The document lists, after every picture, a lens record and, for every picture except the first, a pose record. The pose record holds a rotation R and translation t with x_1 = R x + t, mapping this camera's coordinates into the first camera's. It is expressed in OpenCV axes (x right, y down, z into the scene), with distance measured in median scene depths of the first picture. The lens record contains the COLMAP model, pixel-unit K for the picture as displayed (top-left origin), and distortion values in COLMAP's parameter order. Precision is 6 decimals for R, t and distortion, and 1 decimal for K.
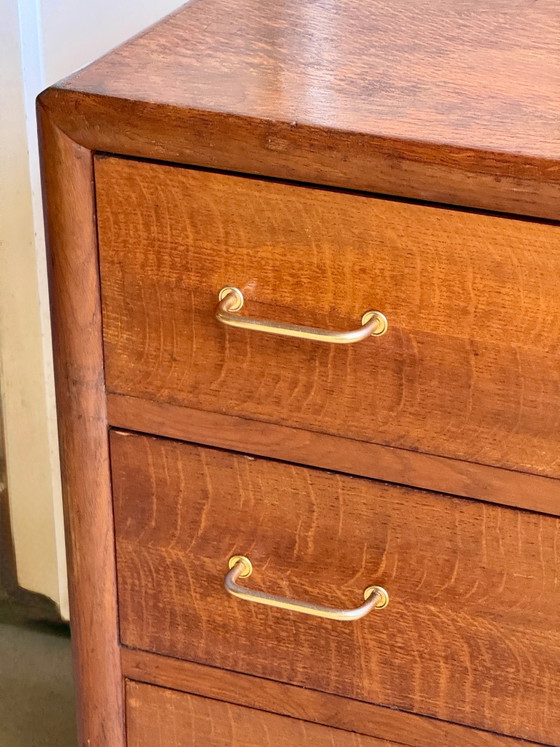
lens RADIAL K [[2649.3, 0, 280.0], [0, 2649.3, 373.5], [0, 0, 1]] dist [0.256255, -0.987157]
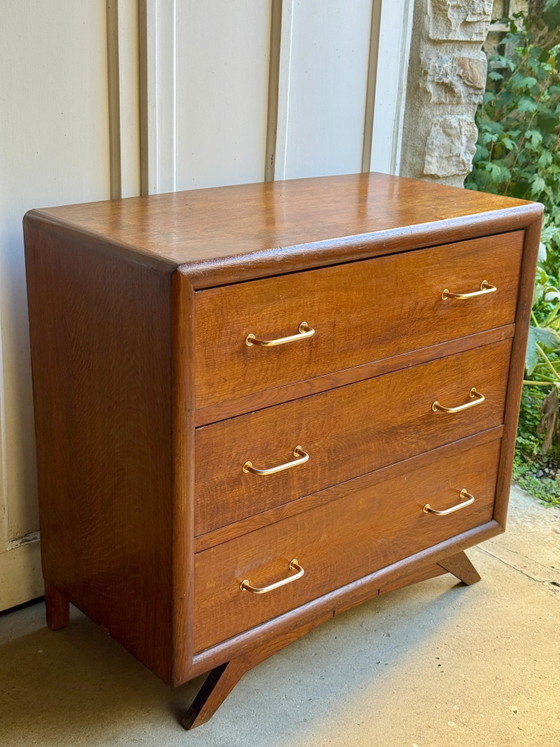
lens RADIAL K [[1037.5, 0, 280.0], [0, 1037.5, 373.5], [0, 0, 1]] dist [0.186041, -0.353009]
pose [[0.409123, -0.280451, 0.868312, -0.747498], [0.357221, 0.924871, 0.130407, -0.103635], [-0.839650, 0.256827, 0.478569, 0.564768]]
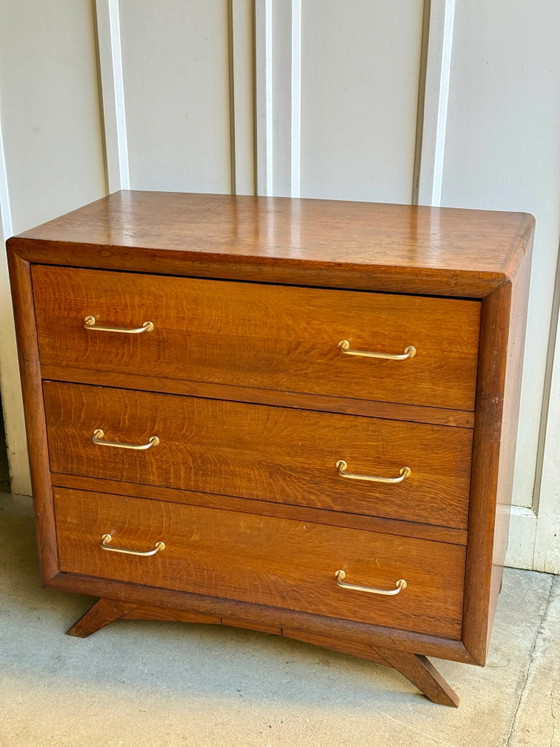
lens RADIAL K [[1037.5, 0, 280.0], [0, 1037.5, 373.5], [0, 0, 1]] dist [0.186041, -0.353009]
pose [[0.989722, -0.036545, 0.138256, 0.020476], [0.047315, 0.996028, -0.075432, 0.101551], [-0.134950, 0.081199, 0.987520, 0.013356]]
